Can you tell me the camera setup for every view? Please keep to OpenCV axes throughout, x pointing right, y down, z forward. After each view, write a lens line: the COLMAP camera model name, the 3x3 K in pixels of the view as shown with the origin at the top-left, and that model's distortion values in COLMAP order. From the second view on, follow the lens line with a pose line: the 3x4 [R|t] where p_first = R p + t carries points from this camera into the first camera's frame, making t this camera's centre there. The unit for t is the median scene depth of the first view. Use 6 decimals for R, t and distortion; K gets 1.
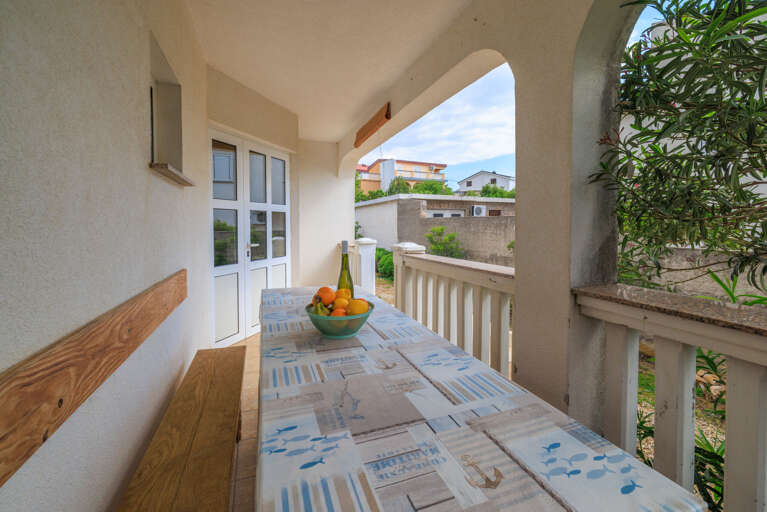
lens RADIAL K [[331.3, 0, 384.1], [0, 331.3, 233.6], [0, 0, 1]] dist [0.001271, 0.000458]
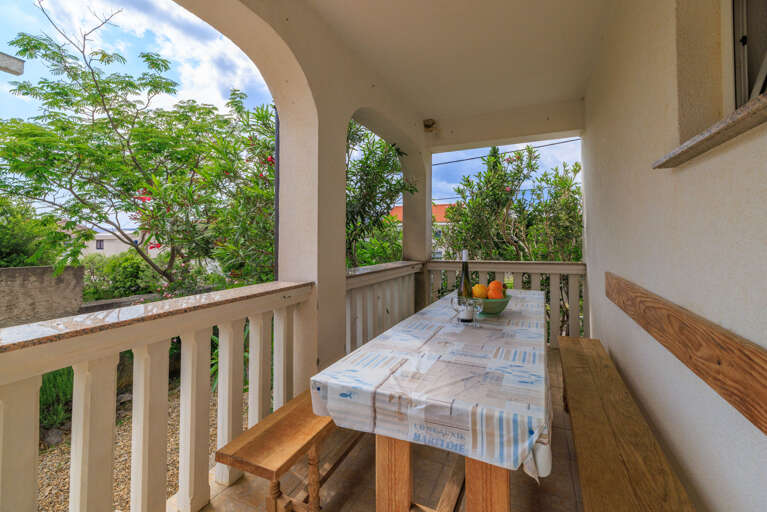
lens RADIAL K [[331.3, 0, 384.1], [0, 331.3, 233.6], [0, 0, 1]] dist [0.001271, 0.000458]
pose [[-0.701676, 0.018949, 0.712244, -0.779194], [0.025822, 0.999666, -0.001157, -0.044094], [-0.712028, 0.017580, -0.701931, 2.125325]]
